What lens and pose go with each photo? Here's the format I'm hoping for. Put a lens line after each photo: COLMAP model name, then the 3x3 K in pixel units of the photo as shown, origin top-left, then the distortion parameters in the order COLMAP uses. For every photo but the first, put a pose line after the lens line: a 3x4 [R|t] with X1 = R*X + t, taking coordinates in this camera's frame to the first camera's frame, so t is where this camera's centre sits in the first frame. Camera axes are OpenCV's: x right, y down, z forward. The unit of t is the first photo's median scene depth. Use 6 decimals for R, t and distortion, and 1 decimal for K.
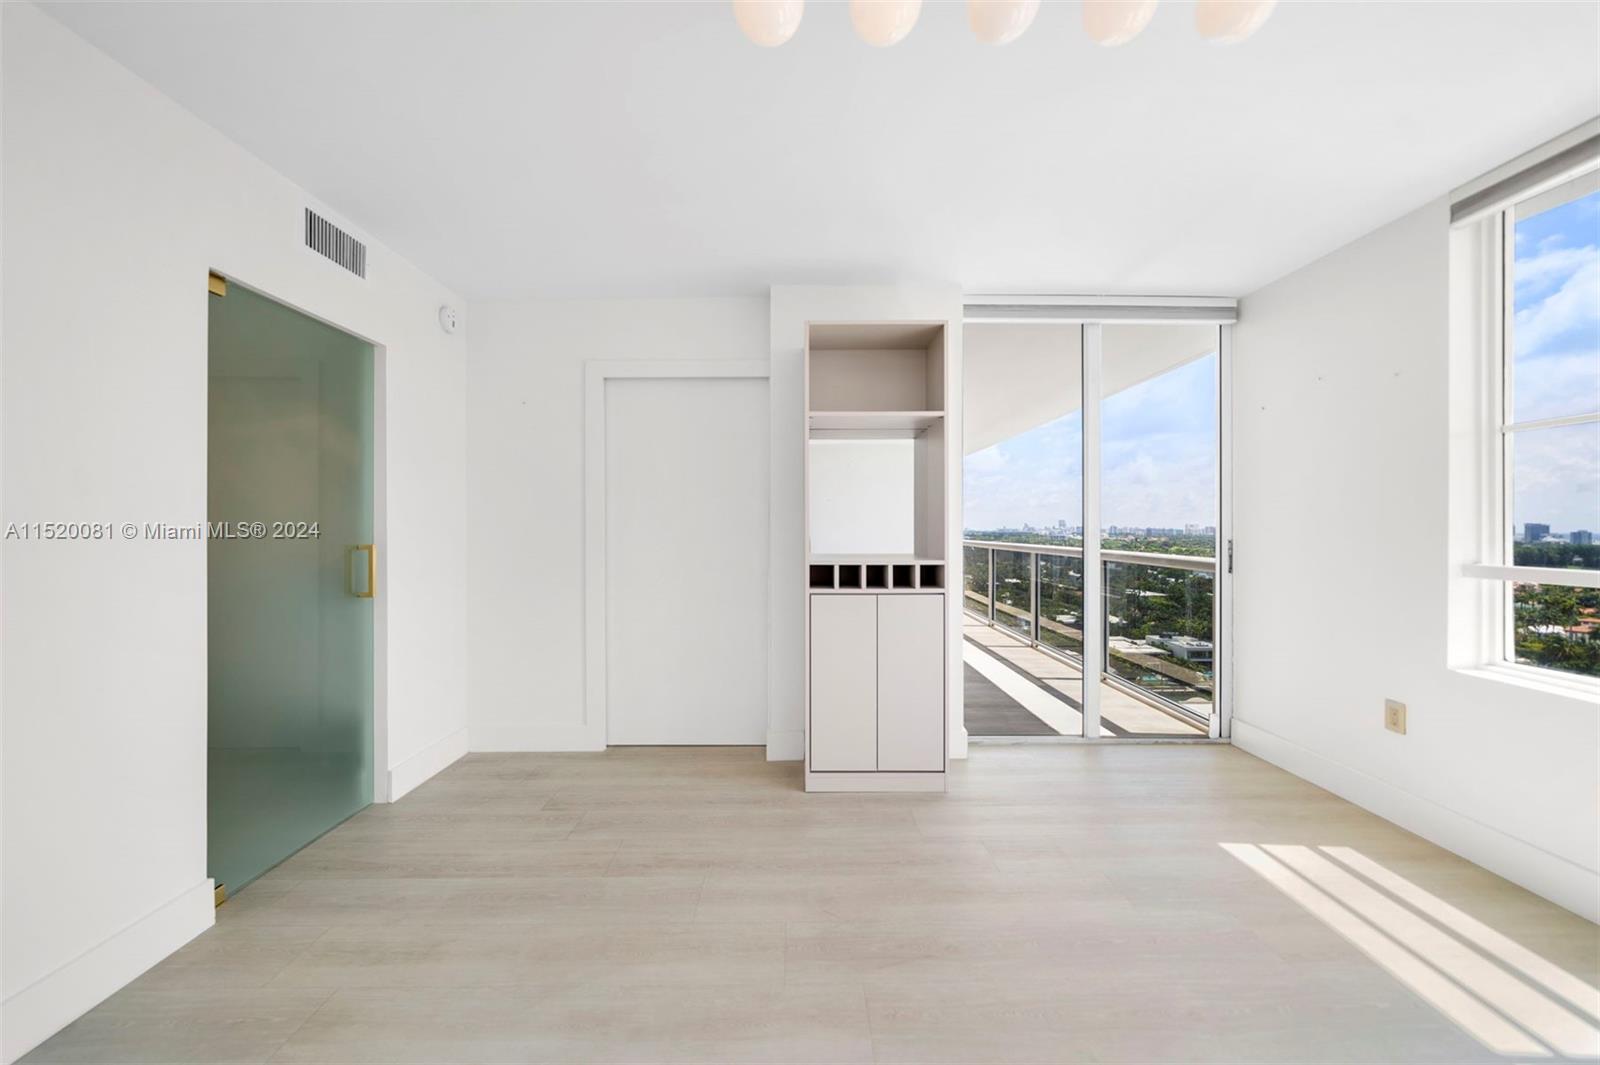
lens RADIAL K [[557.2, 0, 799.9], [0, 557.2, 528.1], [0, 0, 1]] dist [-0.002238, -0.000103]
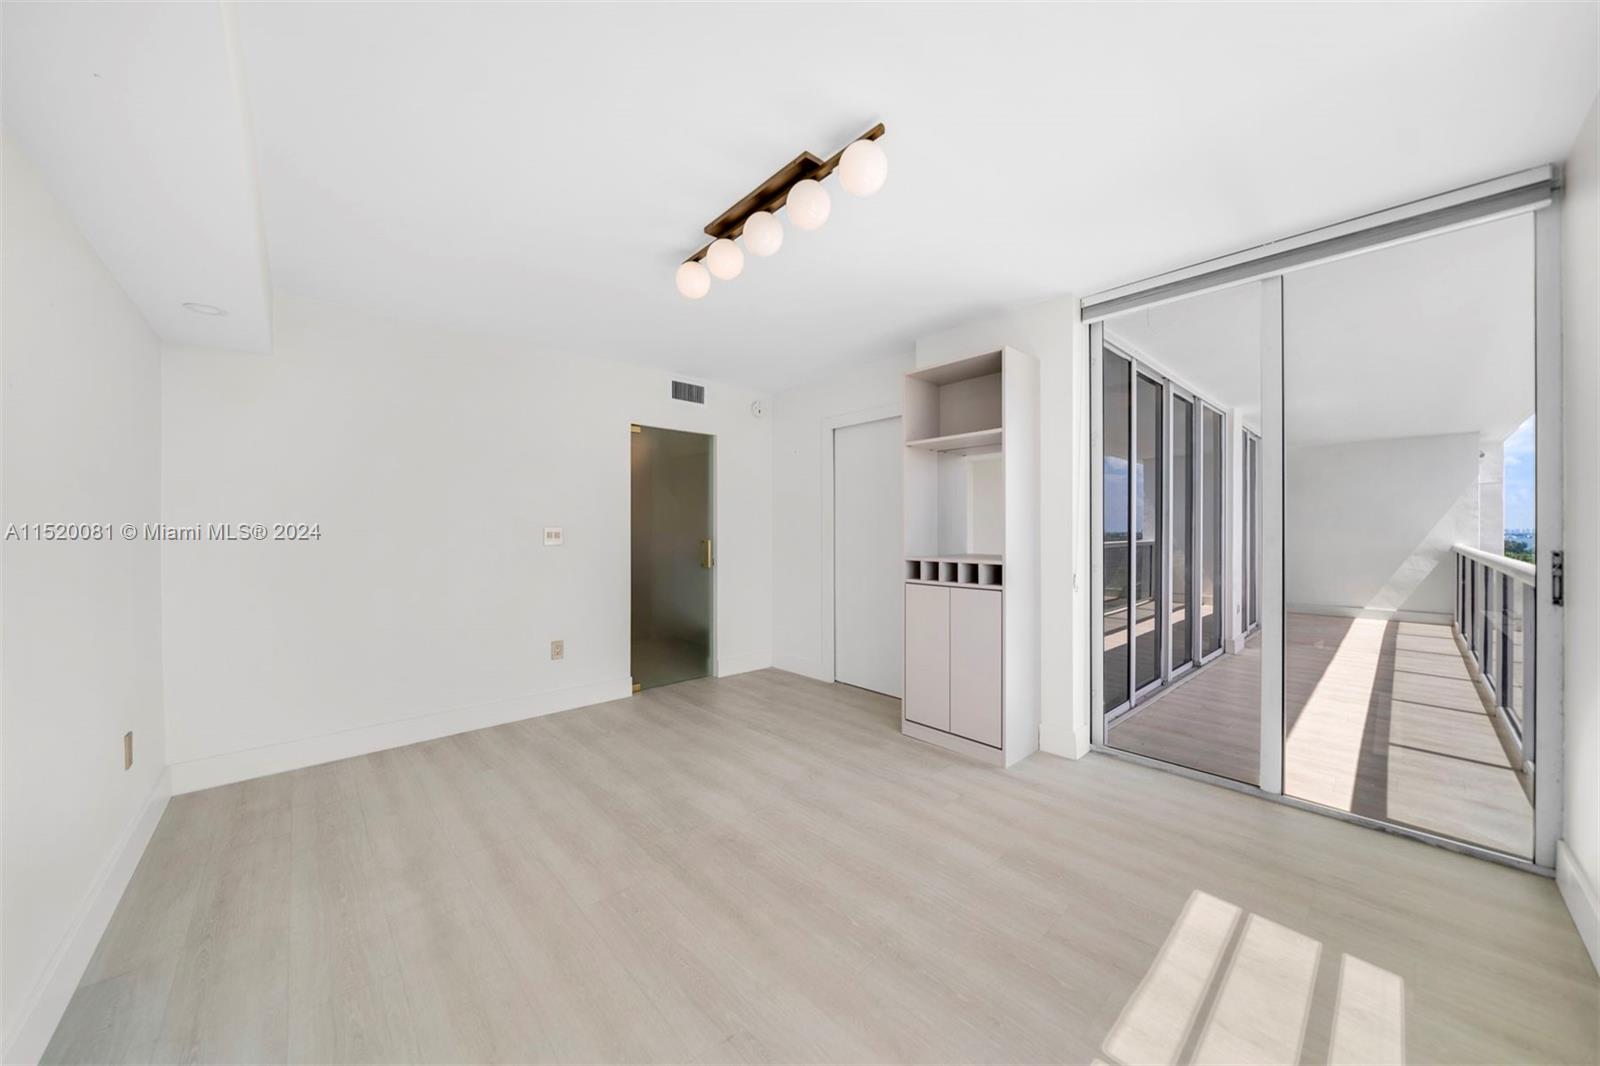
lens RADIAL K [[549.4, 0, 805.0], [0, 549.4, 533.9], [0, 0, 1]] dist [-0.000315, 0.000079]
pose [[0.675982, 0.004165, -0.736906, 0.840723], [0.000076, 0.999984, 0.005722, -0.003420], [0.736918, -0.003924, 0.675971, -0.040136]]
